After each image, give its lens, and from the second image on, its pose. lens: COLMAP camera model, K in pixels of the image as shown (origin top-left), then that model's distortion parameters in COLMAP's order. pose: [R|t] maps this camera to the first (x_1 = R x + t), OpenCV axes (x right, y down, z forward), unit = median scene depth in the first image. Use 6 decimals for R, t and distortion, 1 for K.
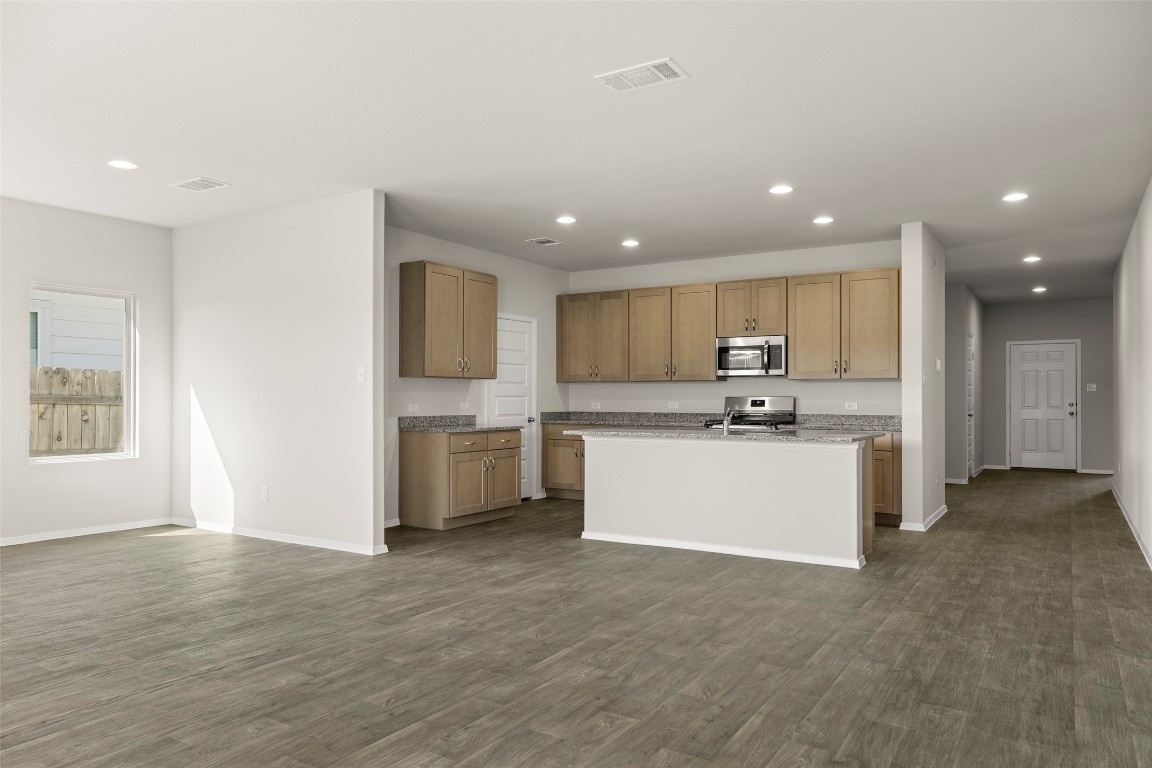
lens RADIAL K [[778.7, 0, 563.2], [0, 778.7, 394.4], [0, 0, 1]] dist [0.000538, -0.001630]
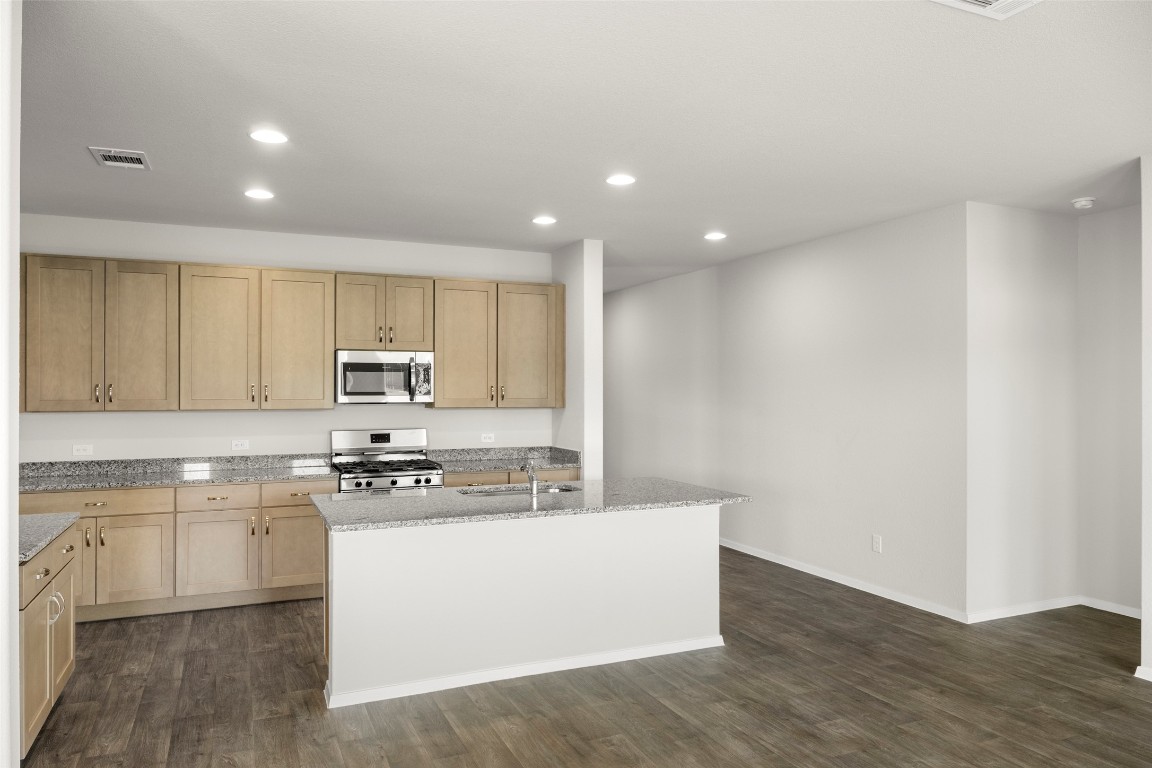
lens RADIAL K [[778.7, 0, 572.3], [0, 778.7, 388.6], [0, 0, 1]] dist [0.000538, -0.001630]
pose [[0.553636, -0.000468, 0.832759, -0.287893], [-0.003211, 0.999991, 0.002696, -0.041181], [-0.832752, -0.004166, 0.553630, 0.444793]]
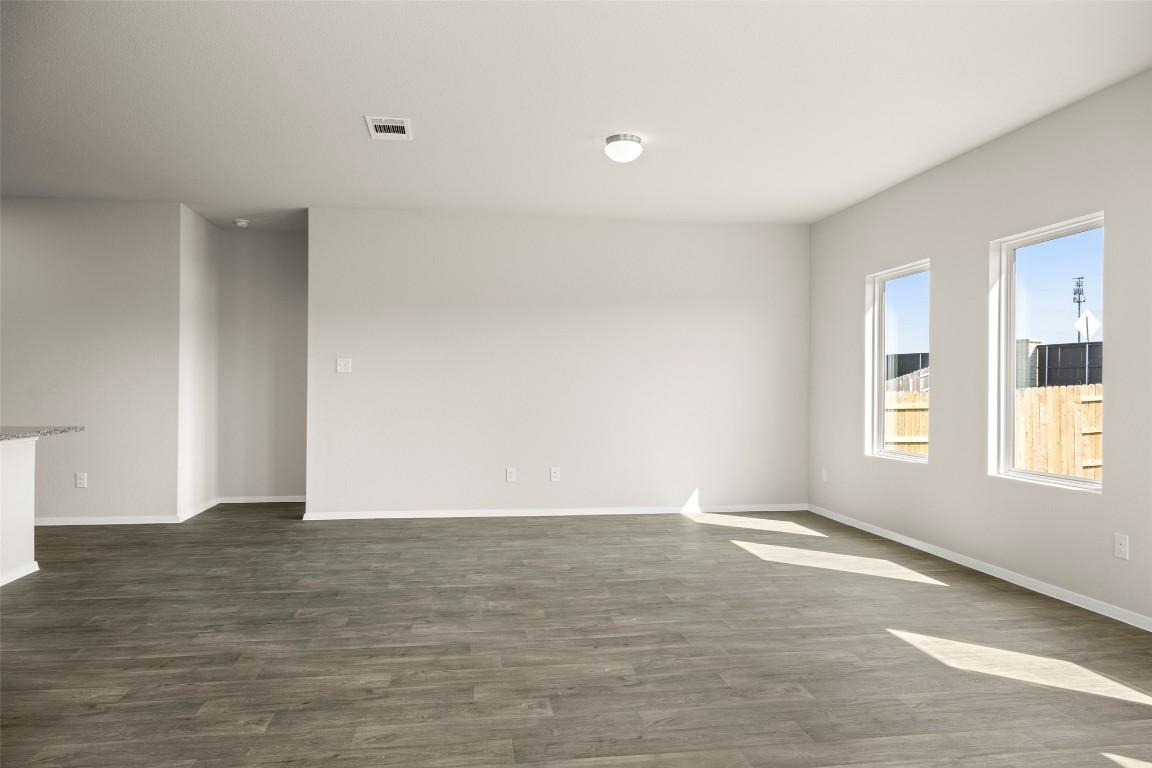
lens RADIAL K [[778.7, 0, 574.5], [0, 778.7, 390.8], [0, 0, 1]] dist [0.000538, -0.001630]
pose [[-0.656060, -0.009238, 0.754652, -0.492013], [-0.009521, 0.999947, 0.003963, 0.000716], [-0.754649, -0.004585, -0.656113, 0.755017]]
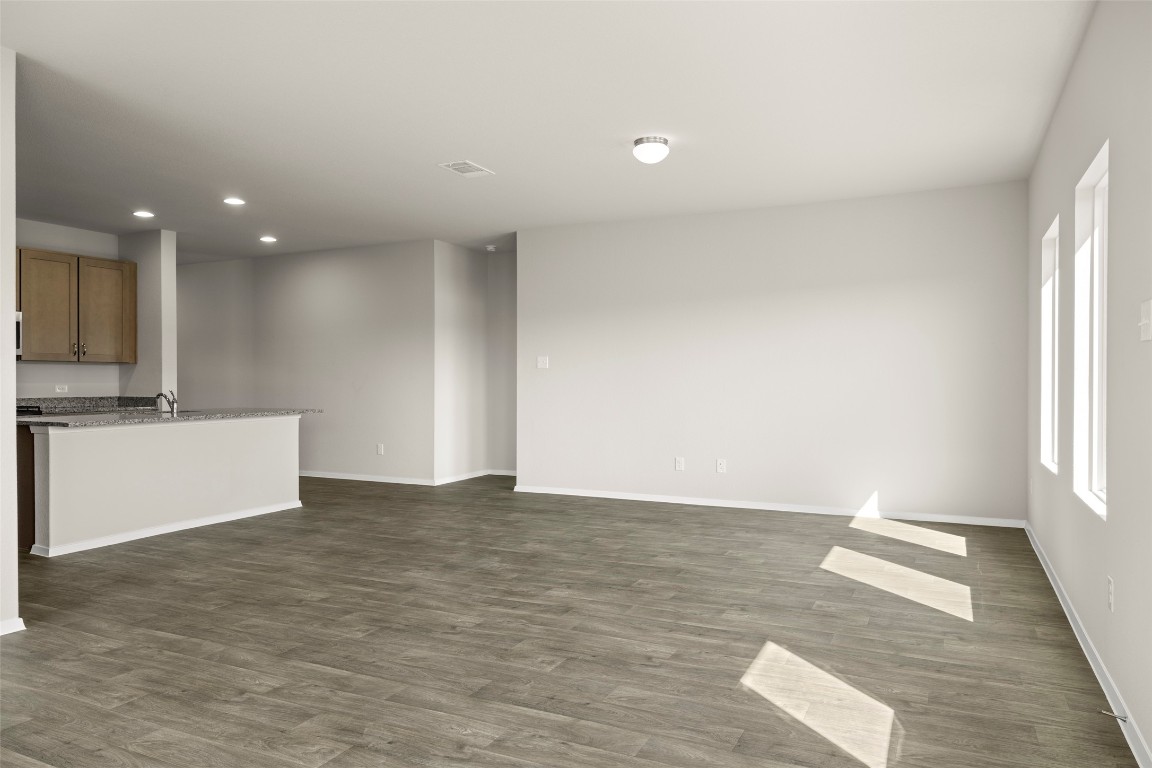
lens RADIAL K [[778.7, 0, 572.0], [0, 778.7, 379.4], [0, 0, 1]] dist [0.000538, -0.001630]
pose [[-0.109763, -0.003229, 0.993953, -0.682052], [-0.003263, 0.999991, 0.002888, -0.001847], [-0.993952, -0.002926, -0.109772, 0.456545]]
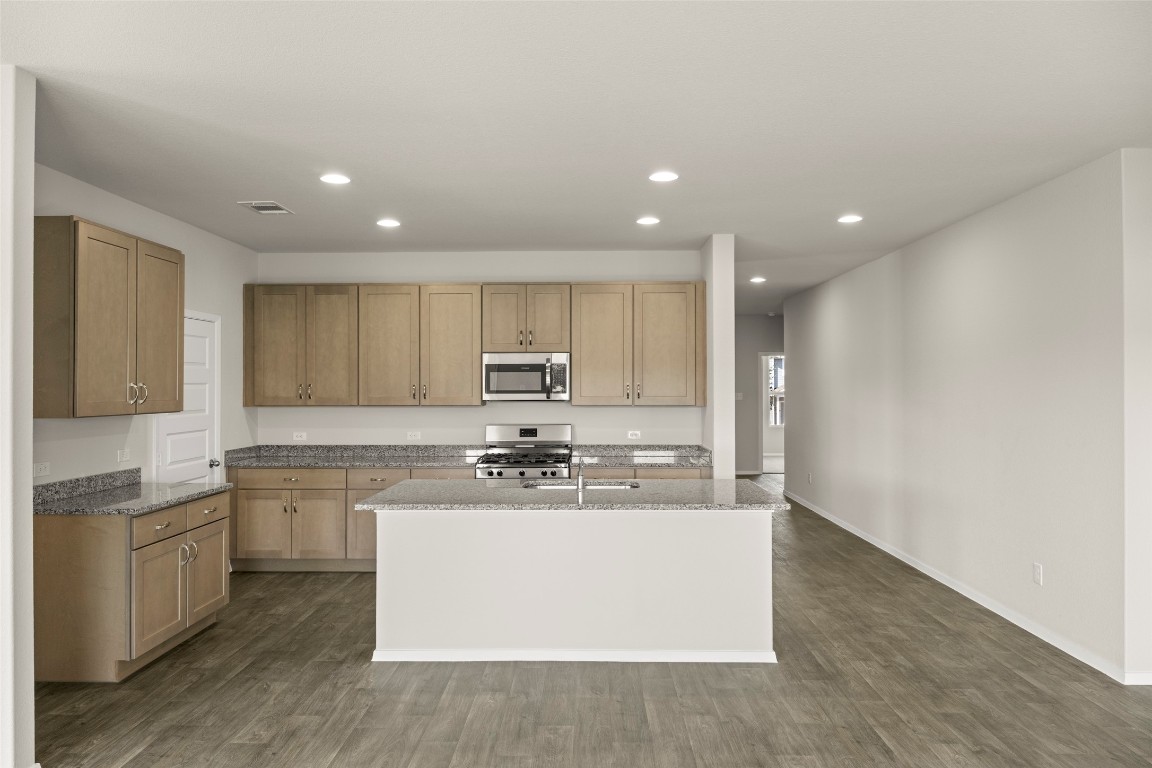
lens RADIAL K [[778.7, 0, 569.2], [0, 778.7, 379.7], [0, 0, 1]] dist [0.000538, -0.001630]
pose [[0.855710, 0.001112, 0.517454, -0.144968], [0.001618, 0.999987, -0.004825, -0.042433], [-0.517453, 0.004967, 0.855697, 0.284212]]
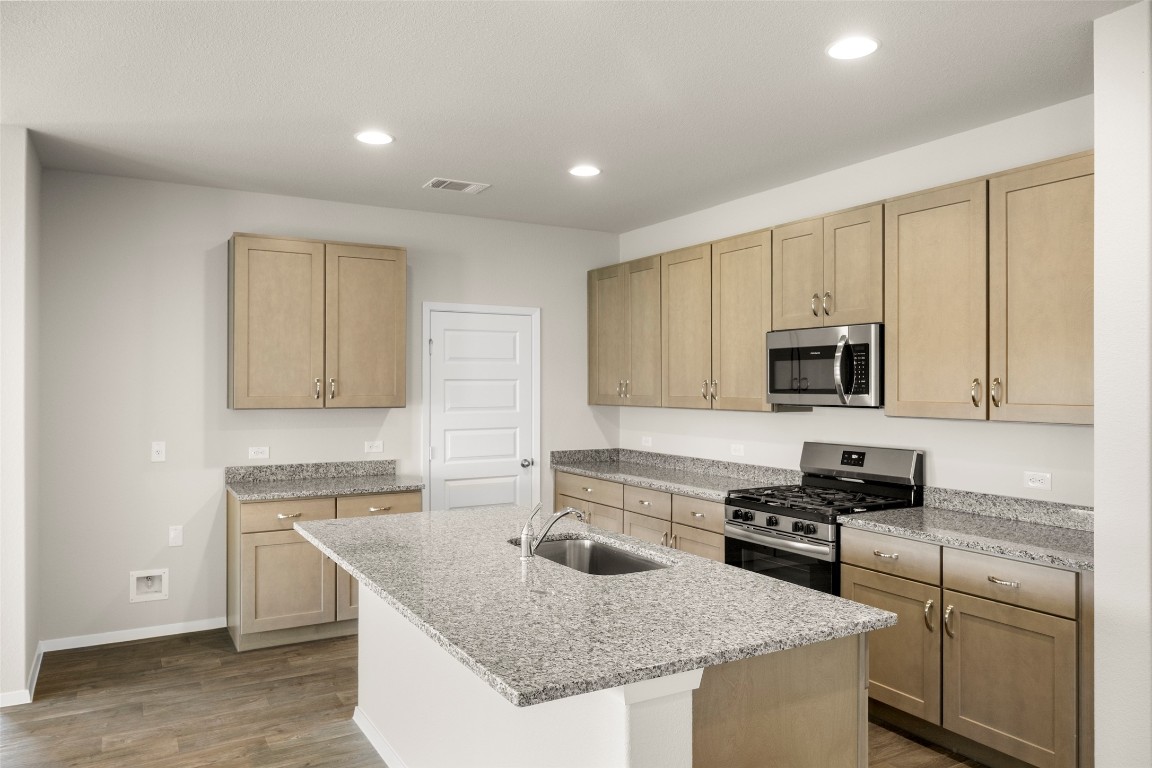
lens RADIAL K [[797.1, 0, 568.8], [0, 797.1, 385.0], [0, 0, 1]] dist [-0.000227, -0.002994]
pose [[0.886026, -0.001233, -0.463635, 0.340212], [0.002608, 0.999994, 0.002324, -0.039583], [0.463629, -0.003269, 0.886023, 0.476342]]
